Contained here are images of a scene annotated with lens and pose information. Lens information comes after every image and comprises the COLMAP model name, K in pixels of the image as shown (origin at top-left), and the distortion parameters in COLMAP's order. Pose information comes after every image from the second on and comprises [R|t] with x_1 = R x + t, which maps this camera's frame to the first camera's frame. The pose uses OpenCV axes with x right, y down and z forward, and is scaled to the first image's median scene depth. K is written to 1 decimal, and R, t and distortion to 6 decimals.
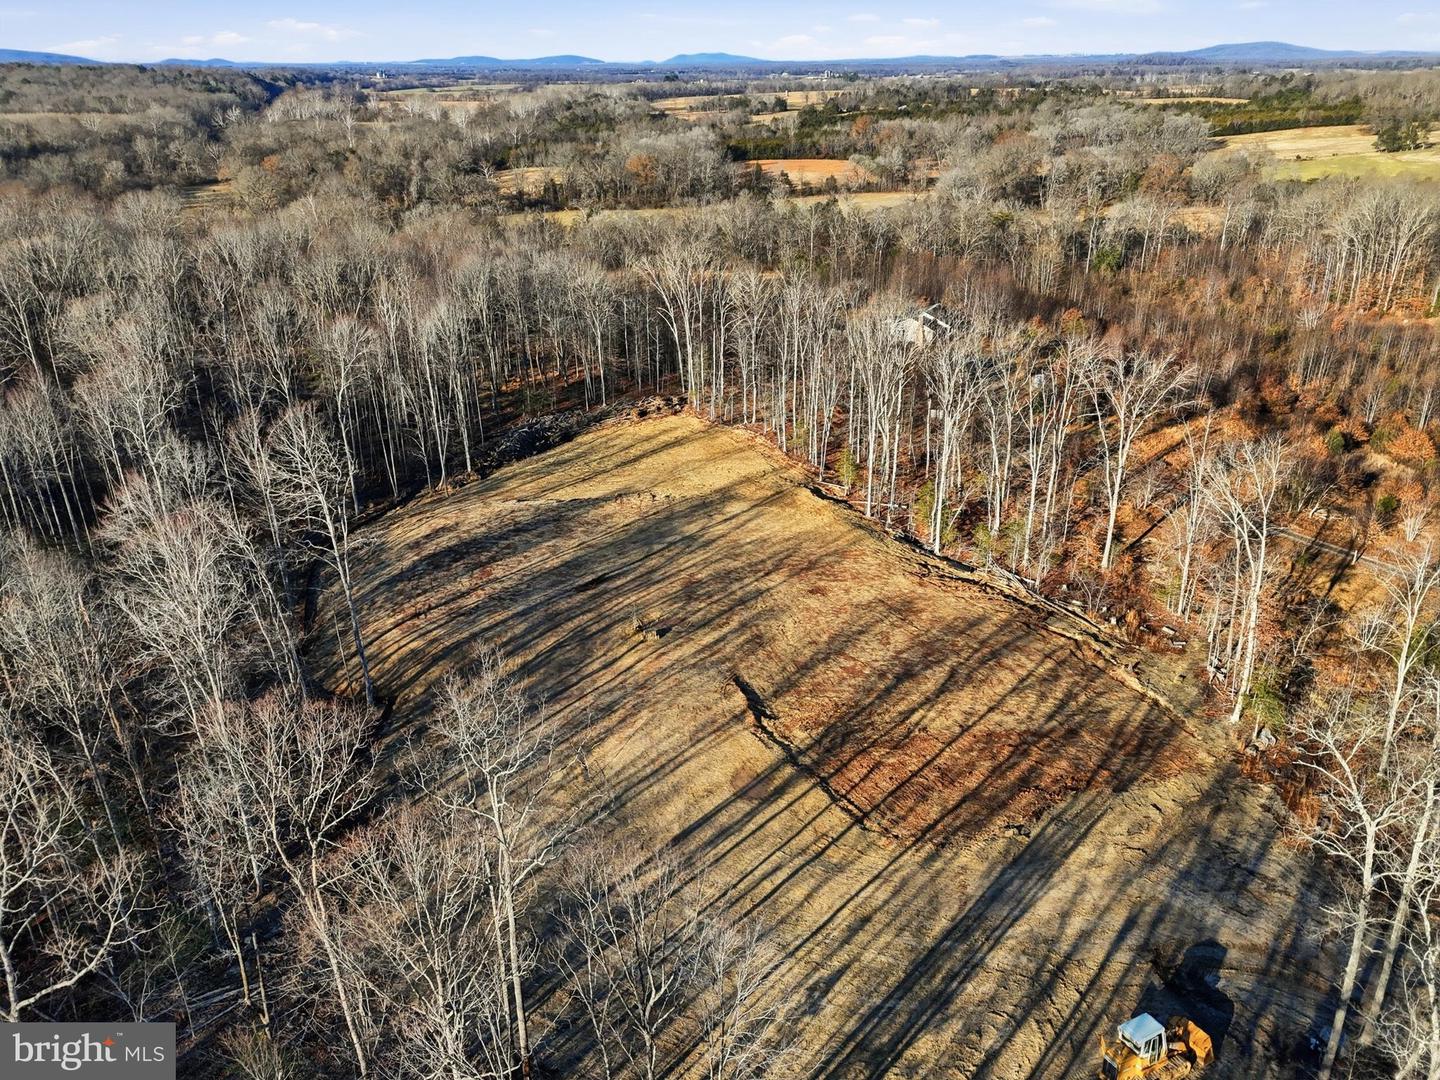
lens RADIAL K [[1055.4, 0, 717.1], [0, 1055.4, 536.7], [0, 0, 1]] dist [0.067978, -0.050765]
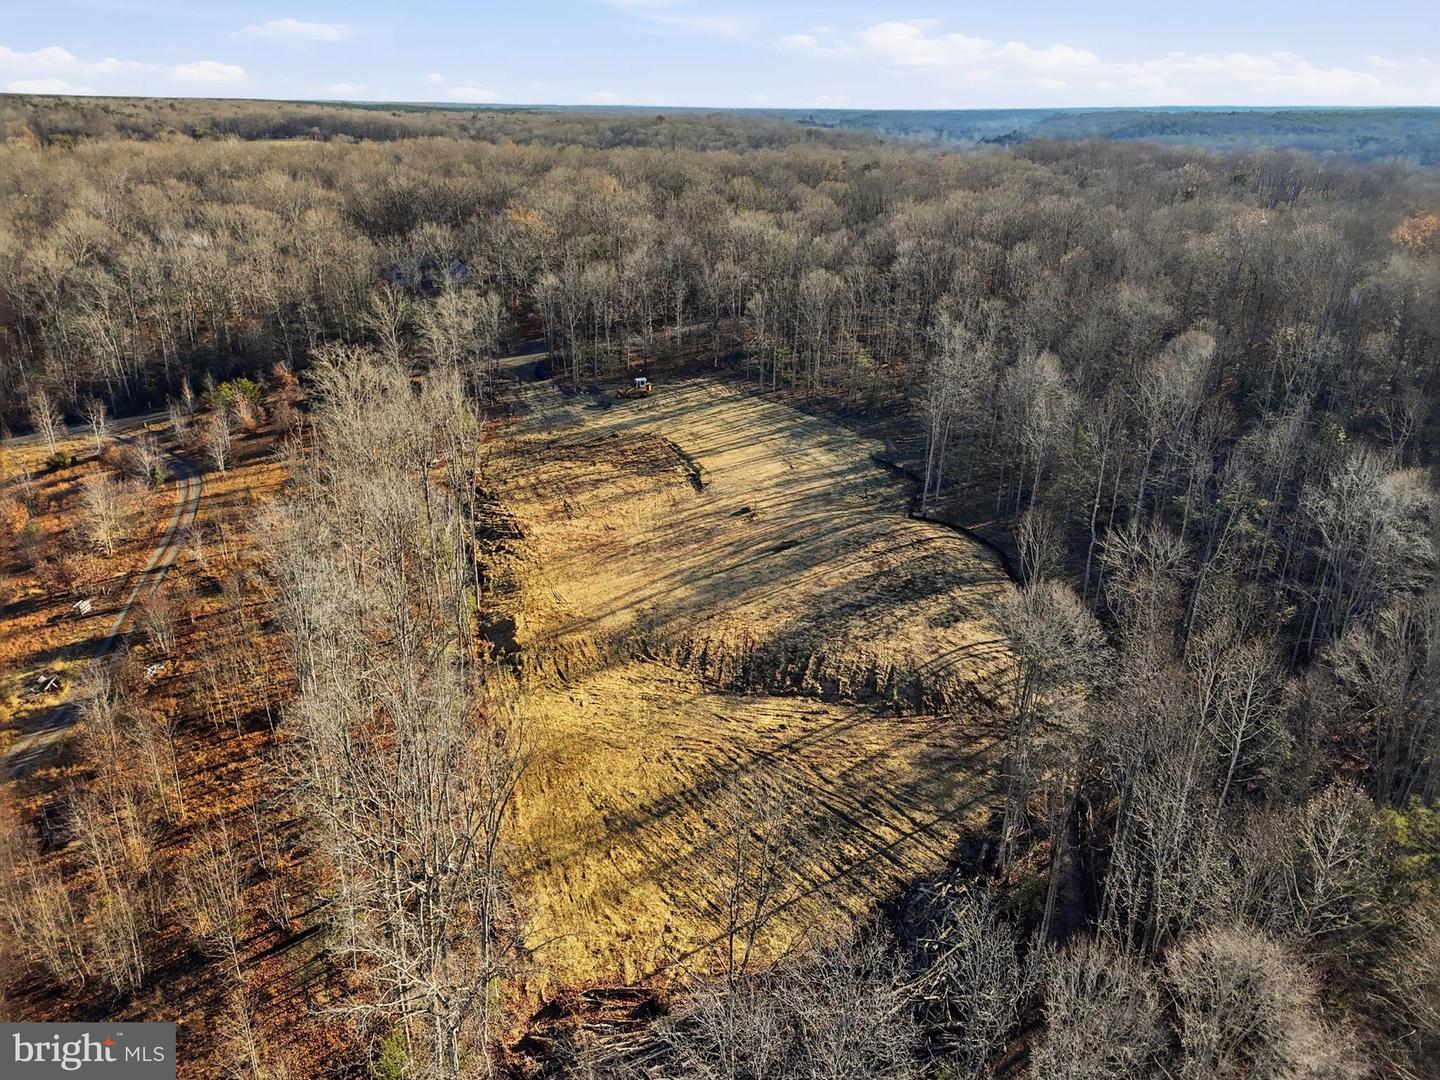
lens RADIAL K [[1055.4, 0, 725.6], [0, 1055.4, 540.1], [0, 0, 1]] dist [0.067978, -0.050765]
pose [[-0.984280, -0.069496, 0.162365, -0.250500], [0.068917, 0.695315, 0.715393, -0.839867], [-0.162612, 0.715337, -0.679595, 1.851156]]
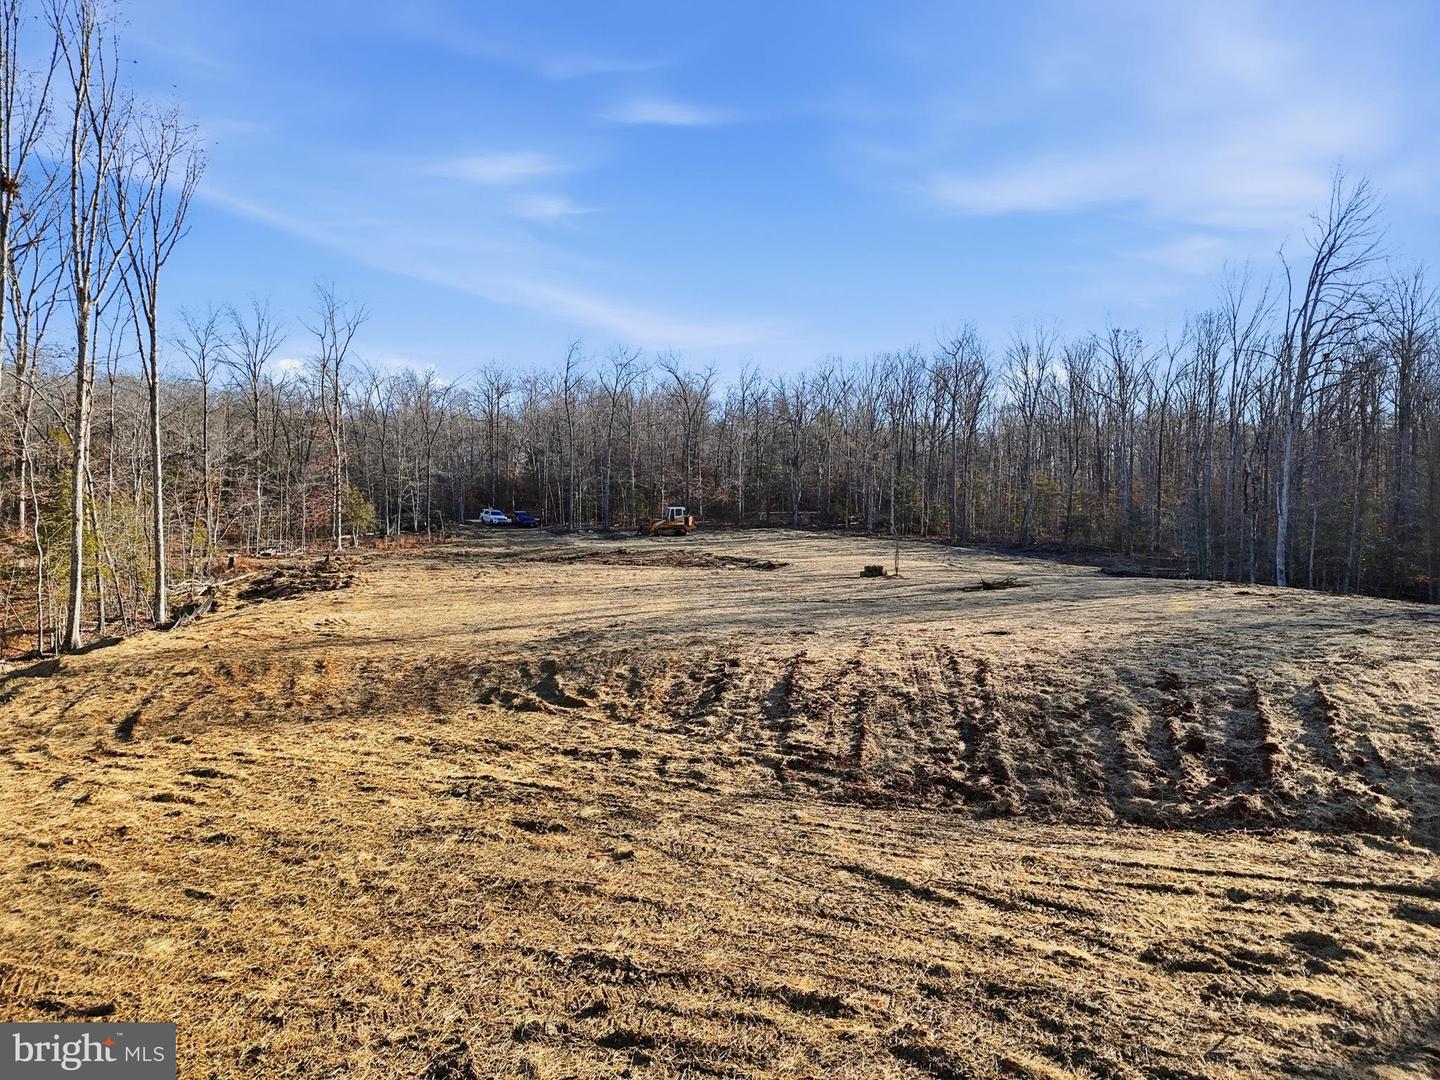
lens RADIAL K [[1055.4, 0, 713.7], [0, 1055.4, 539.2], [0, 0, 1]] dist [0.067978, -0.050765]
pose [[-0.966810, 0.011341, 0.255245, -0.119685], [0.113204, 0.914615, 0.388154, -0.165303], [-0.229049, 0.404166, -0.885543, 1.447029]]
